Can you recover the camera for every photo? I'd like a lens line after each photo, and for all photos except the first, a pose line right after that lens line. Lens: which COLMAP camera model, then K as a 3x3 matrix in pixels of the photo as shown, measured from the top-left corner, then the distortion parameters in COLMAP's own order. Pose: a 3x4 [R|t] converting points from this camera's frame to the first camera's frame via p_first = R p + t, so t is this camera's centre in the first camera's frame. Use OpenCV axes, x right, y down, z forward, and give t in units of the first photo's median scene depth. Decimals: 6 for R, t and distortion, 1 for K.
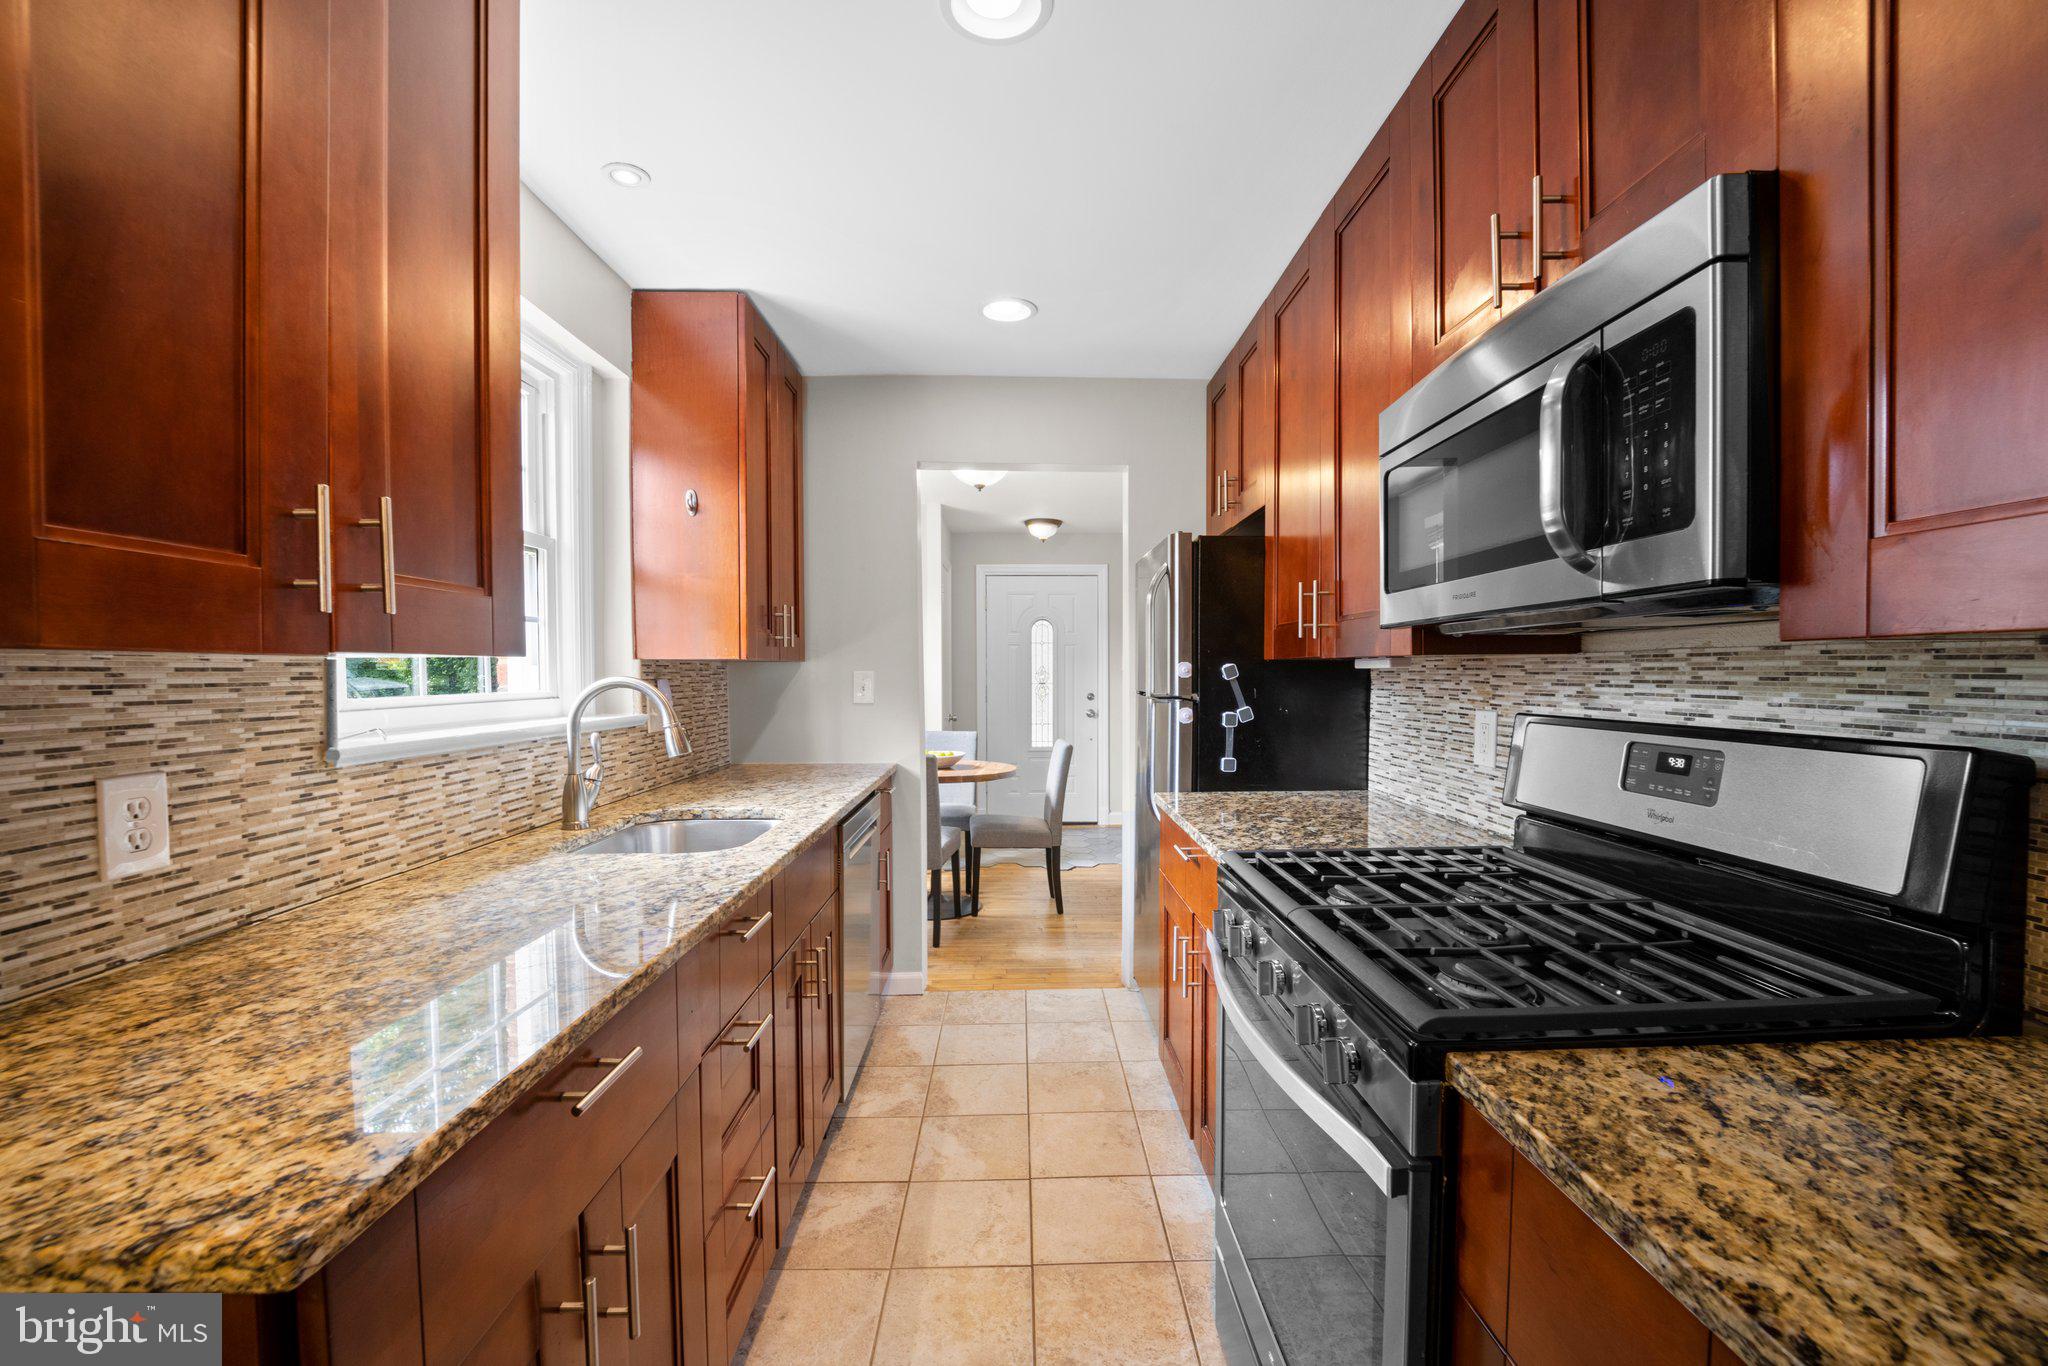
lens RADIAL K [[836.0, 0, 1041.4], [0, 836.0, 694.6], [0, 0, 1]] dist [-0.016529, -0.001039]
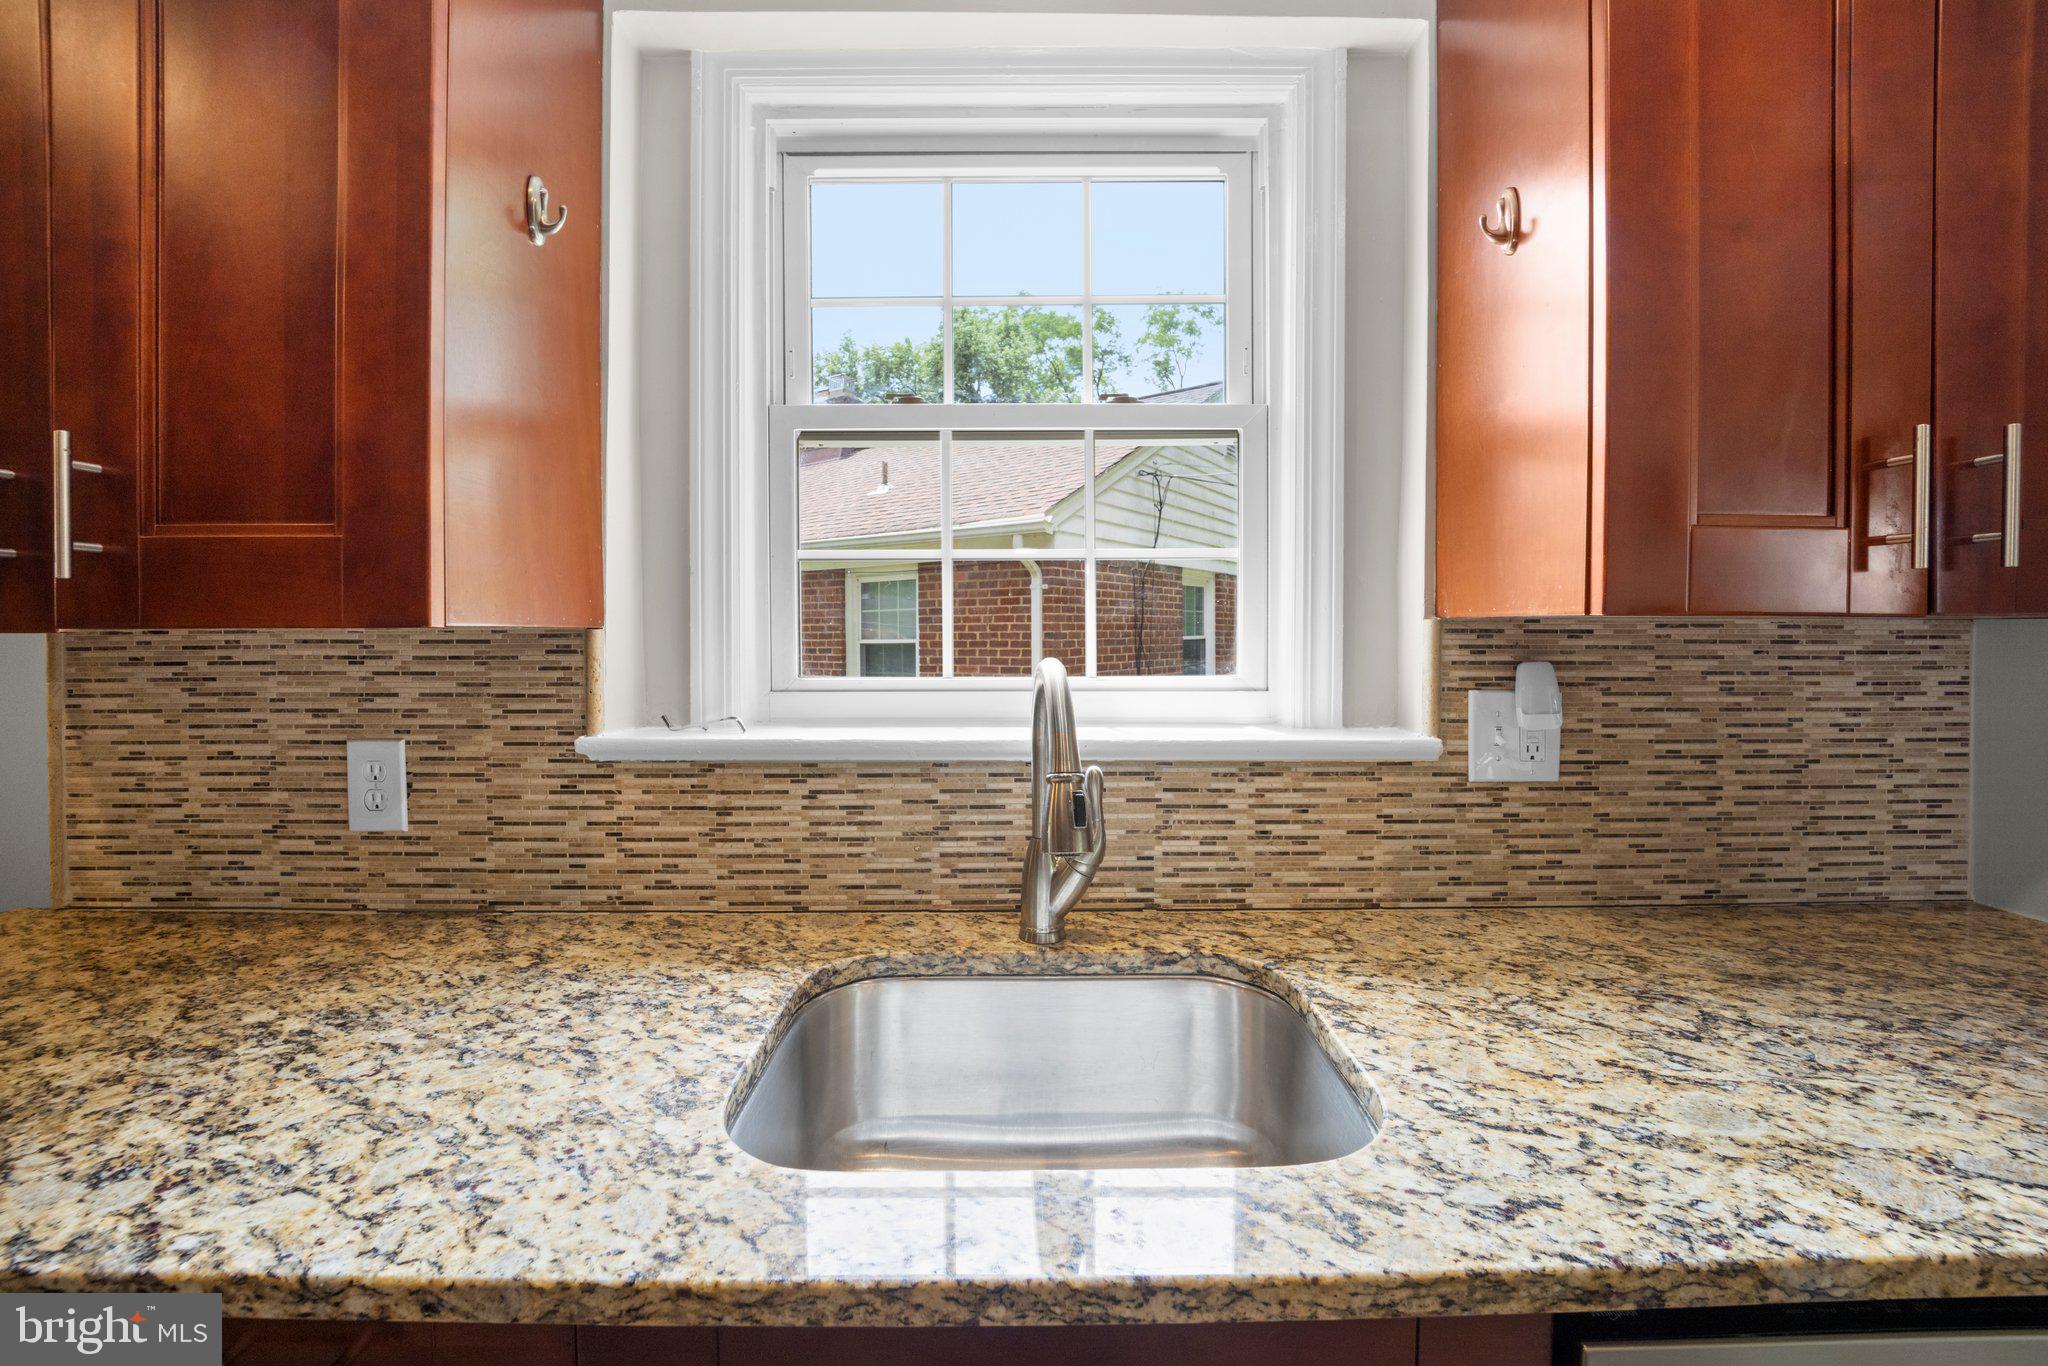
lens RADIAL K [[836.0, 0, 974.9], [0, 836.0, 652.0], [0, 0, 1]] dist [-0.016529, -0.001039]
pose [[-0.031623, 0.019525, -0.999309, -0.031601], [-0.028492, 0.999385, 0.020428, -0.044825], [0.999094, 0.029118, -0.031047, 1.316153]]
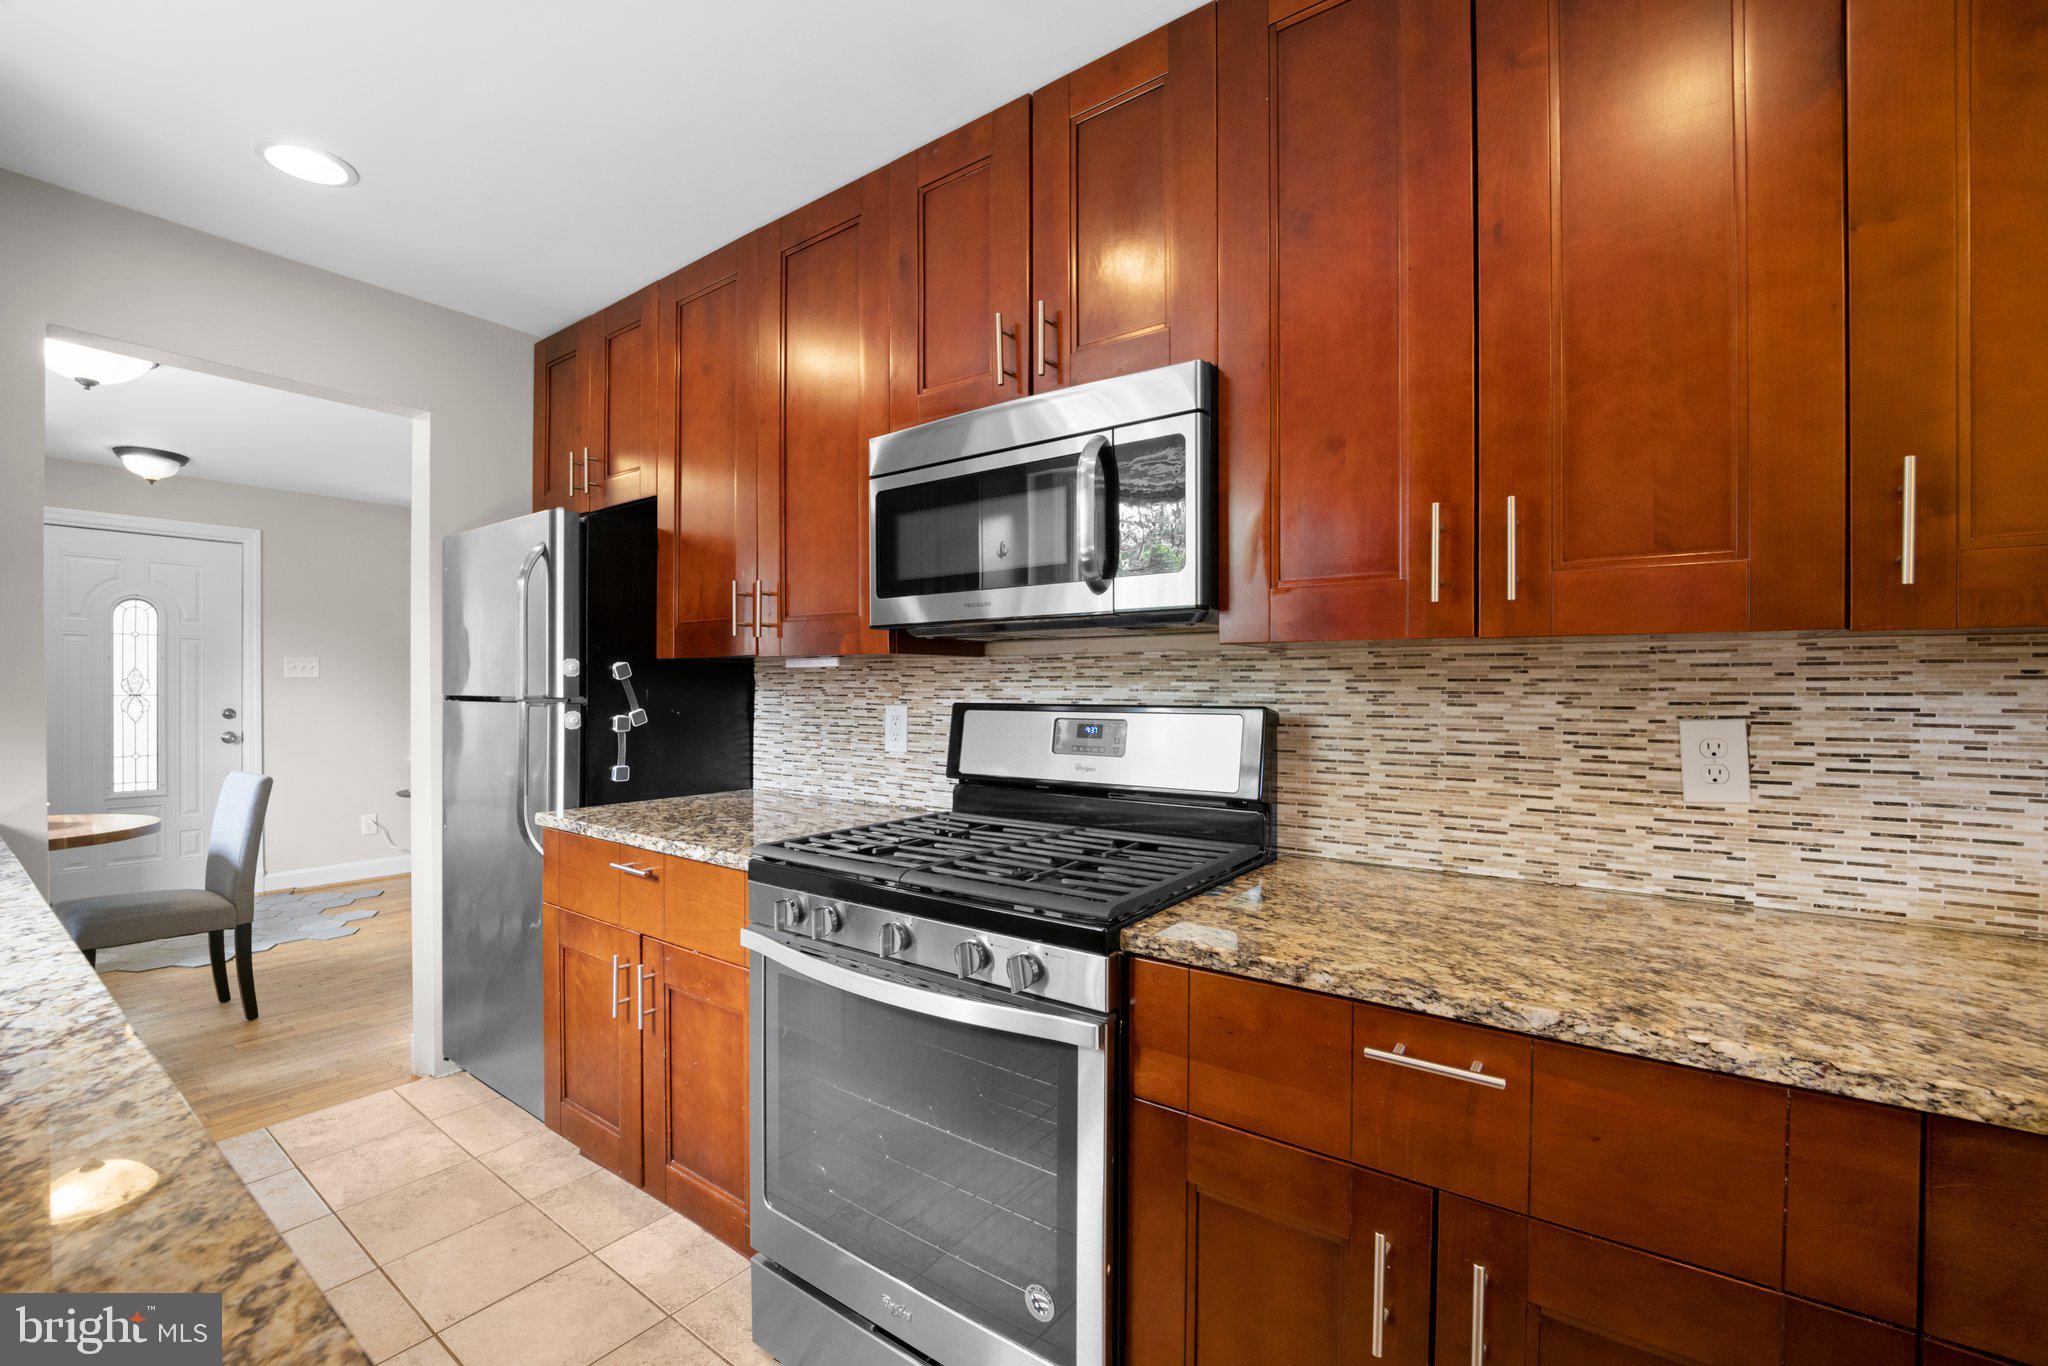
lens RADIAL K [[836.0, 0, 1071.4], [0, 836.0, 684.6], [0, 0, 1]] dist [-0.016529, -0.001039]
pose [[0.609770, 0.005114, 0.792562, -0.397435], [0.017462, 0.999650, -0.019885, 0.028767], [-0.792386, 0.025965, 0.609467, 0.121846]]
